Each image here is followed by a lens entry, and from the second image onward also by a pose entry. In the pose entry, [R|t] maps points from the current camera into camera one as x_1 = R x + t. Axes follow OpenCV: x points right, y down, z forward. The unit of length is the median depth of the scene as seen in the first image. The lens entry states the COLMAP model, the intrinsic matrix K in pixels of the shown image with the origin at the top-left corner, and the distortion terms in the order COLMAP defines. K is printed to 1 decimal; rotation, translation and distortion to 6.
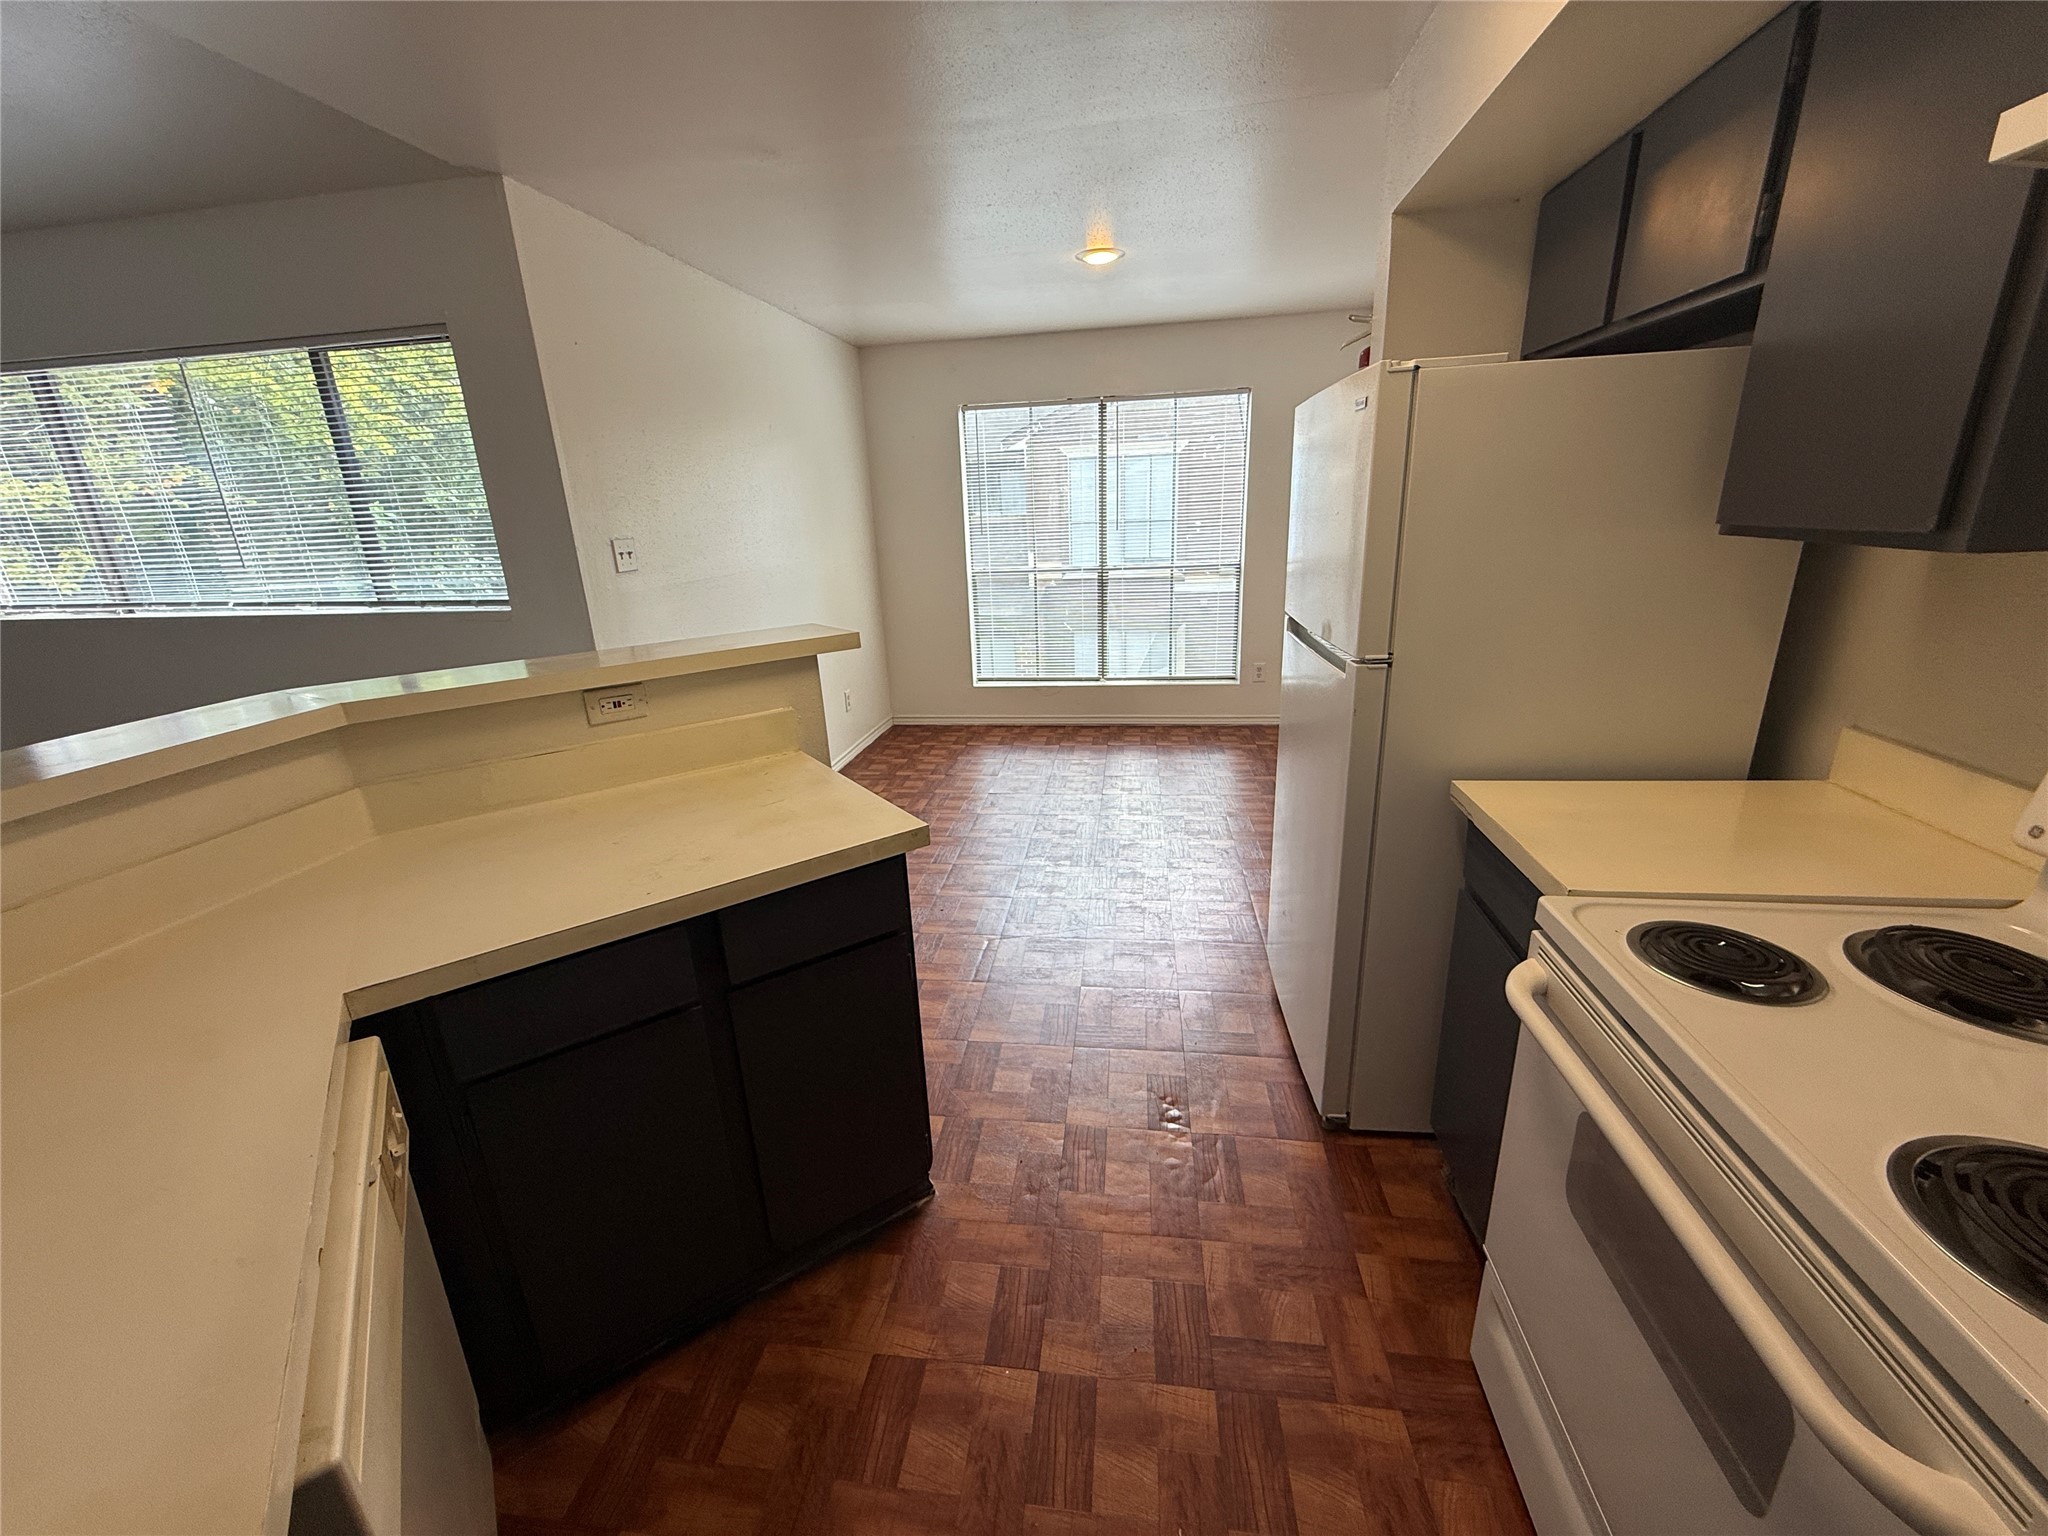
lens RADIAL K [[826.1, 0, 1017.0], [0, 826.1, 768.4], [0, 0, 1]] dist [-0.003534, 0.001746]
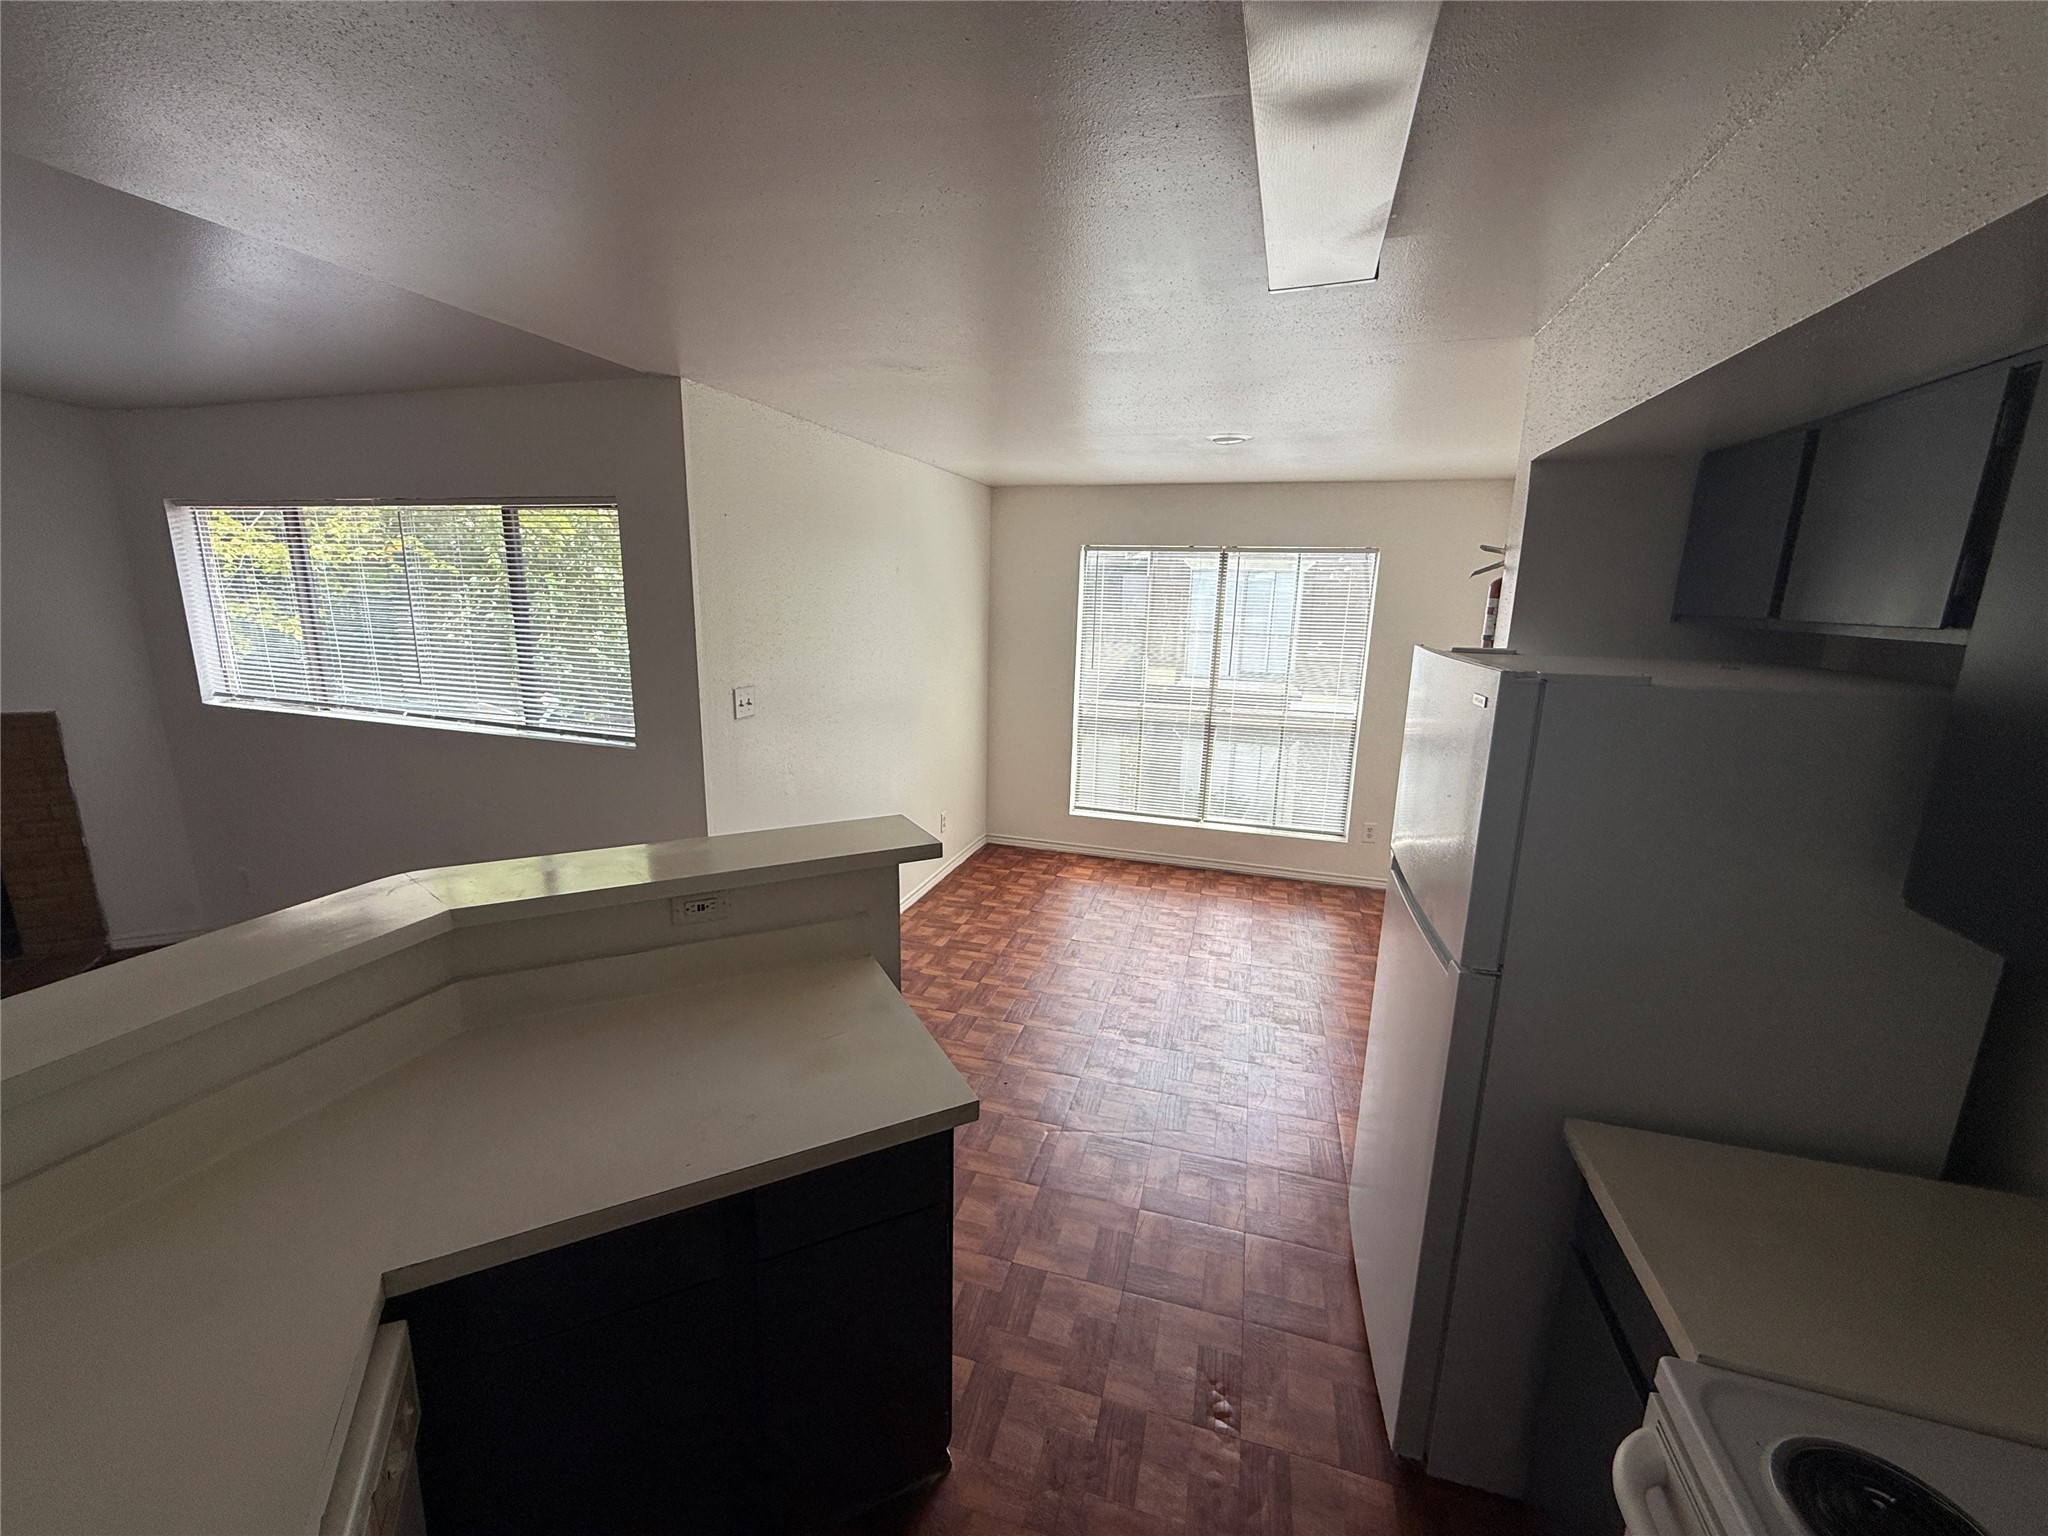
lens RADIAL K [[826.1, 0, 1014.8], [0, 826.1, 768.1], [0, 0, 1]] dist [-0.003534, 0.001746]
pose [[0.987180, 0.093581, -0.129298, 0.010831], [-0.105642, 0.990341, -0.089798, -0.116125], [0.119645, 0.102306, 0.987532, 0.006511]]
